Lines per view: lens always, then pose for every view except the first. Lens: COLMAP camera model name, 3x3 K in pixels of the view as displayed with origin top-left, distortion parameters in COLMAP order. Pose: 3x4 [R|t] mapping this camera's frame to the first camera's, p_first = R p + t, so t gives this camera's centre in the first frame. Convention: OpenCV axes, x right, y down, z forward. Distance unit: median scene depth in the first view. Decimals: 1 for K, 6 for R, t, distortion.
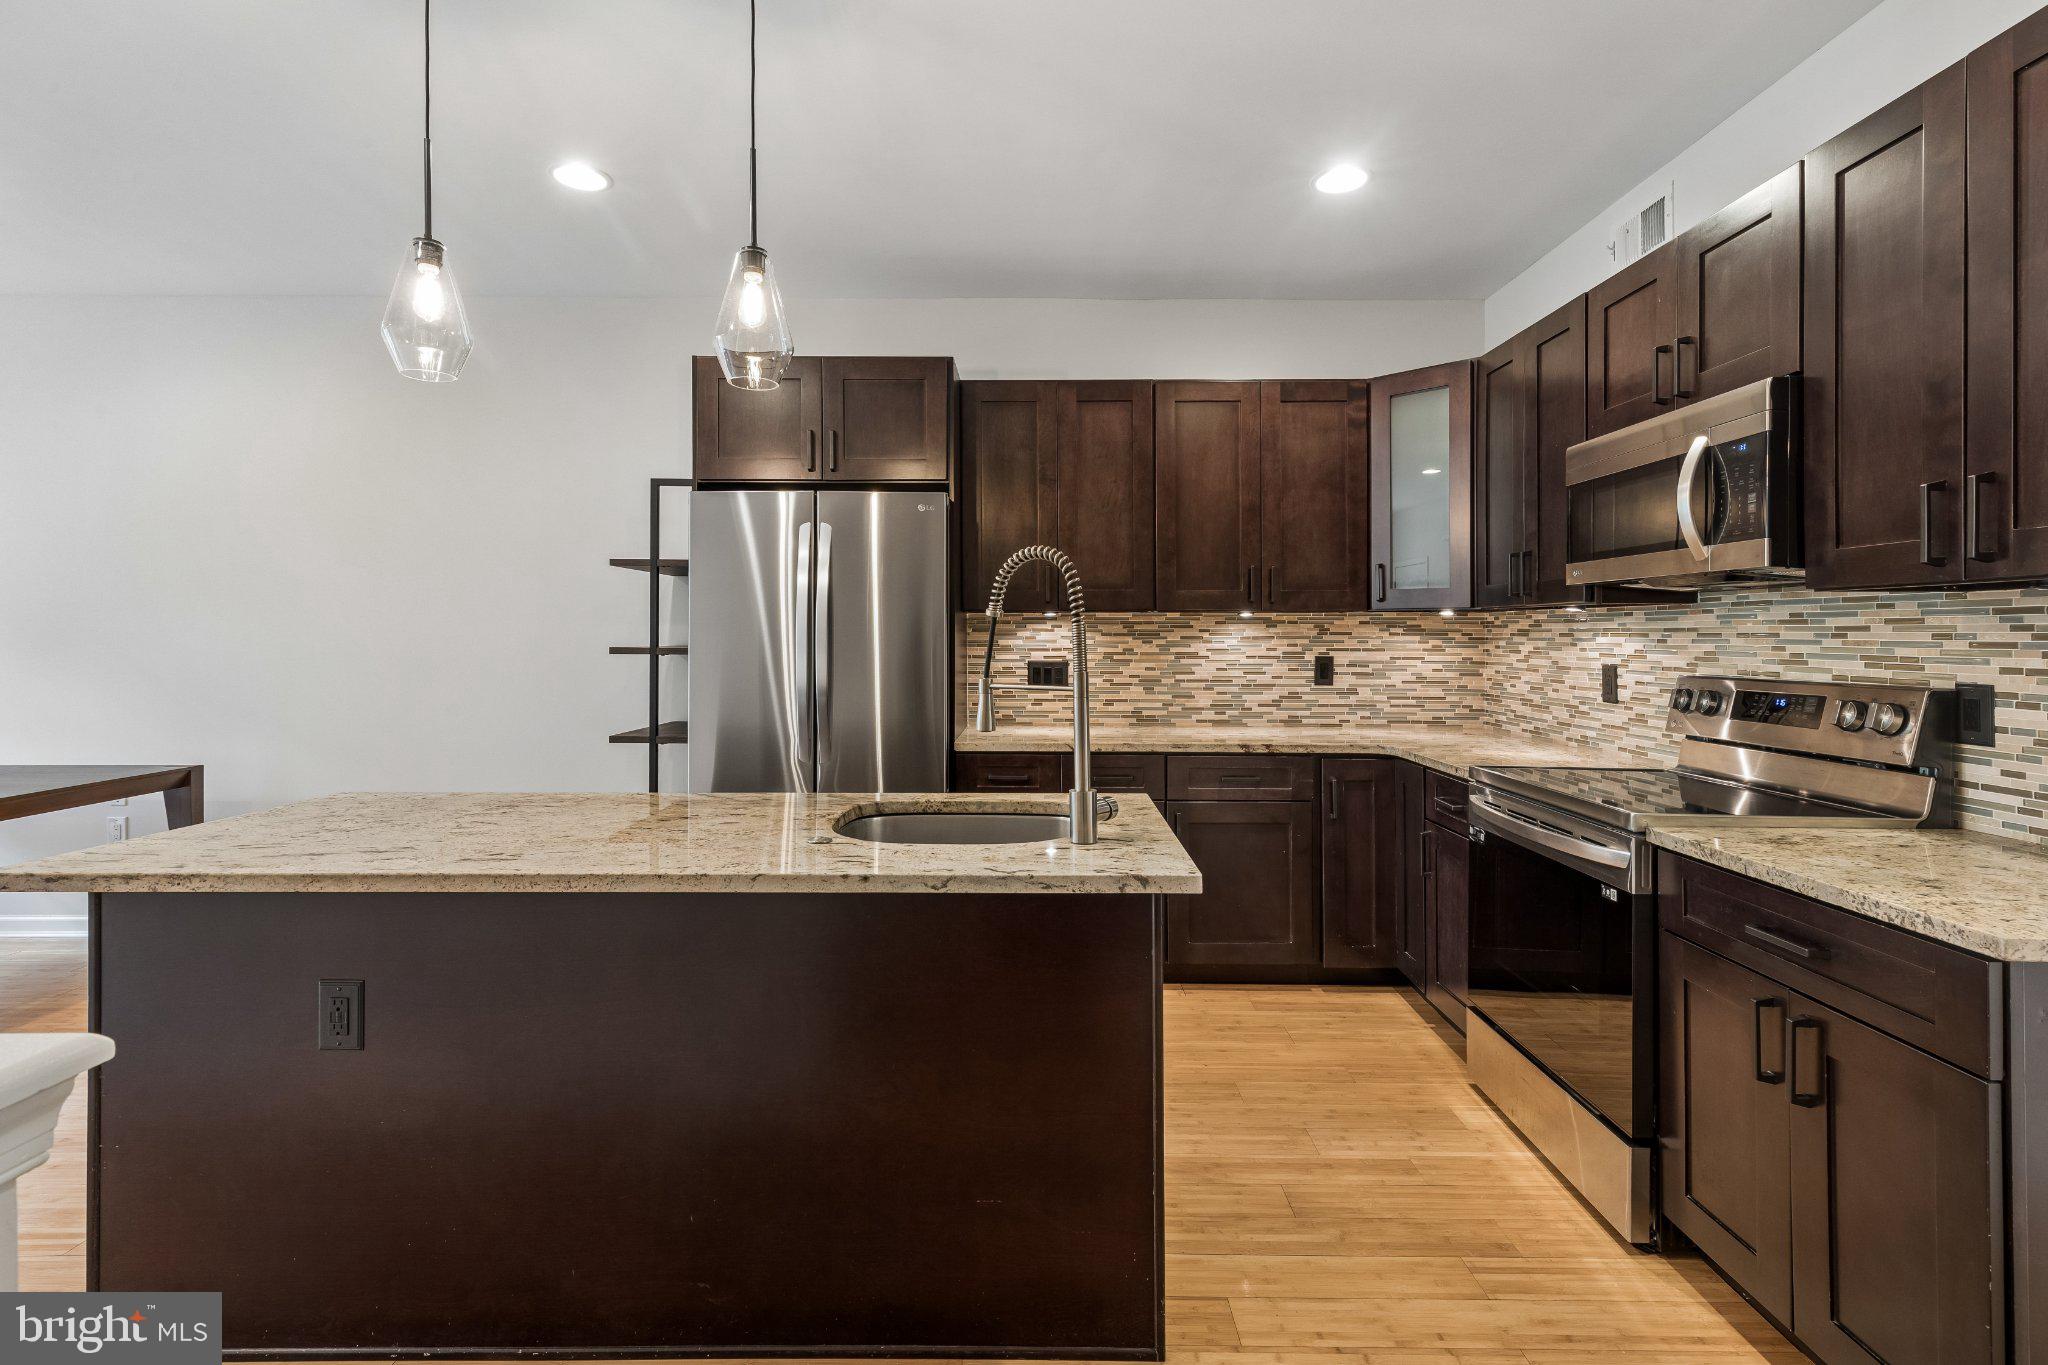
lens RADIAL K [[947.3, 0, 1034.8], [0, 947.3, 634.4], [0, 0, 1]] dist [0.011318, -0.000421]
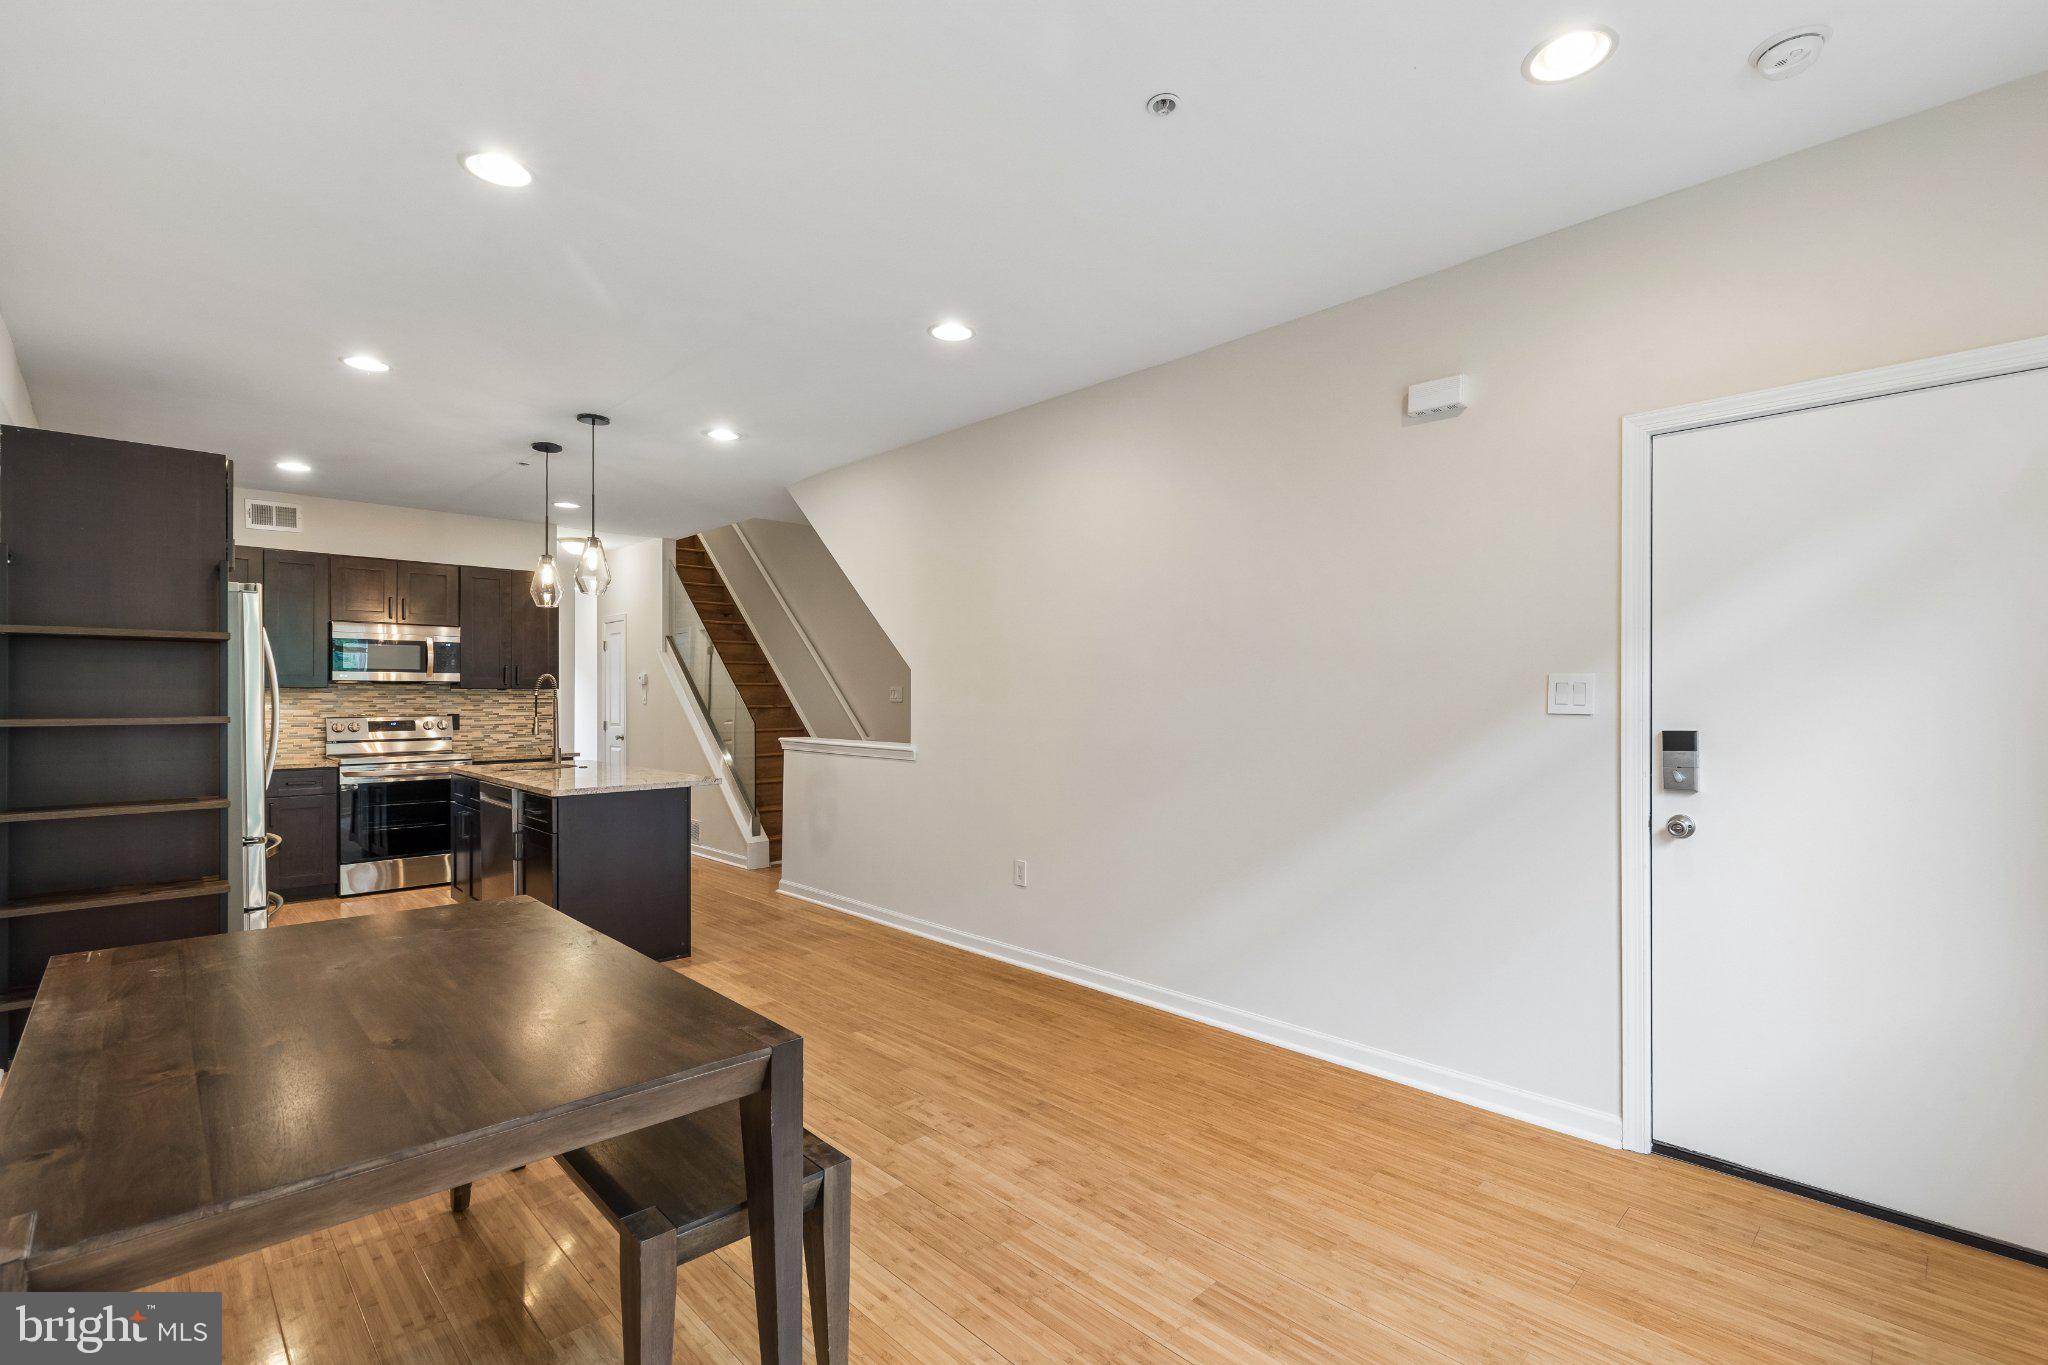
lens RADIAL K [[932.5, 0, 1022.8], [0, 932.5, 692.6], [0, 0, 1]] dist [0.011830, -0.000525]
pose [[-0.687170, 0.003391, 0.726488, -1.842288], [0.000163, 0.999990, -0.004514, -0.008584], [-0.726496, -0.002984, -0.687164, 1.091354]]
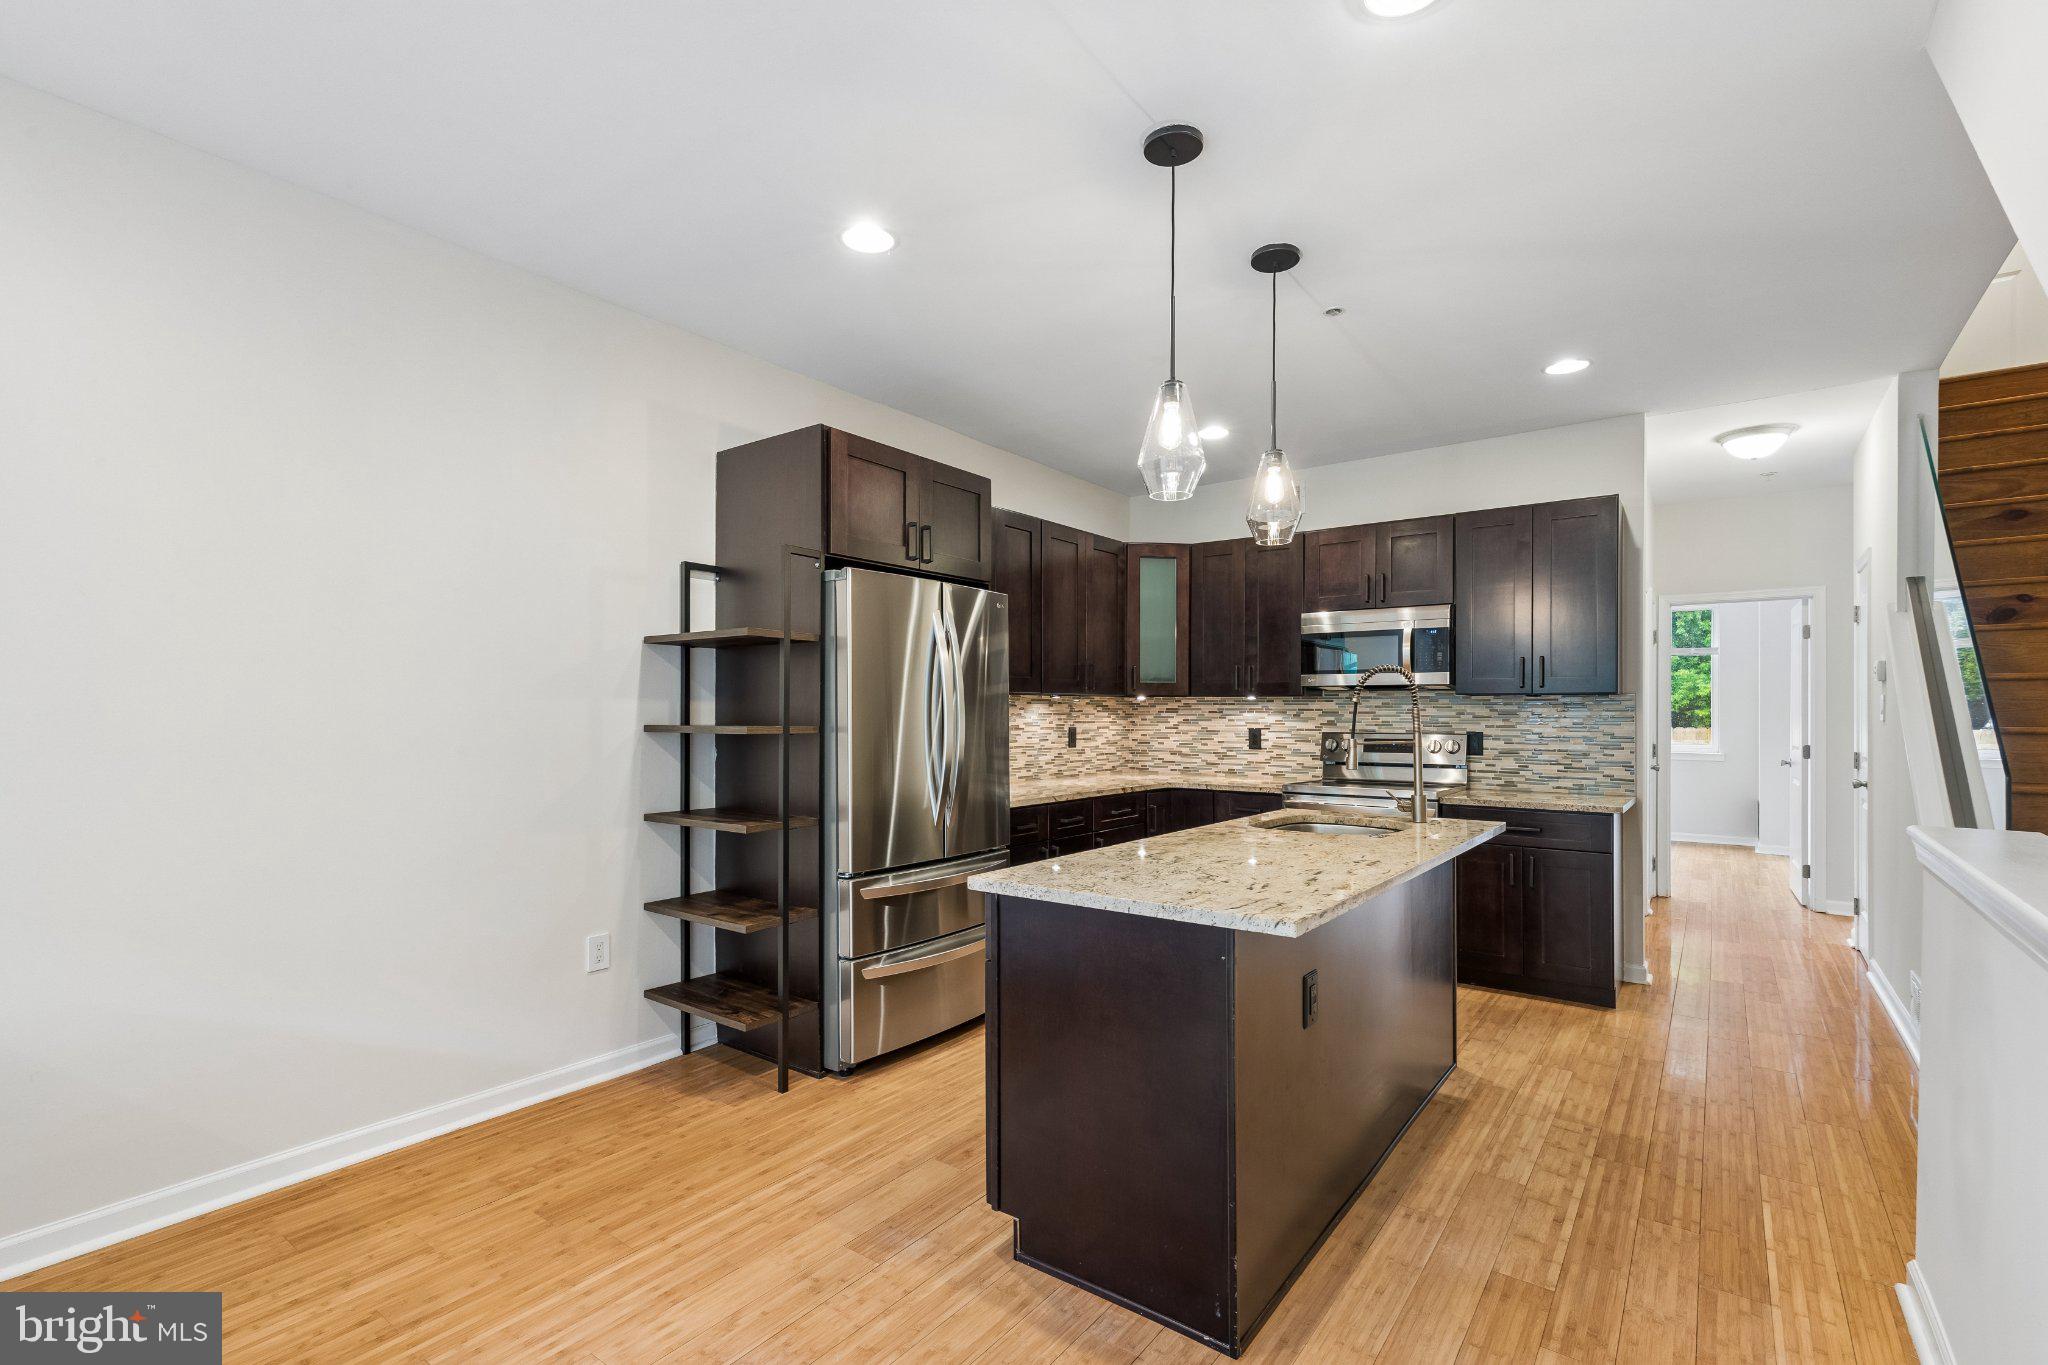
lens RADIAL K [[925.1, 0, 1023.6], [0, 925.1, 715.4], [0, 0, 1]] dist [0.010714, -0.000999]
pose [[0.600445, -0.003419, 0.799659, -1.004366], [-0.002087, 0.999981, 0.005842, -0.002553], [-0.799663, -0.005177, 0.600426, 0.270895]]
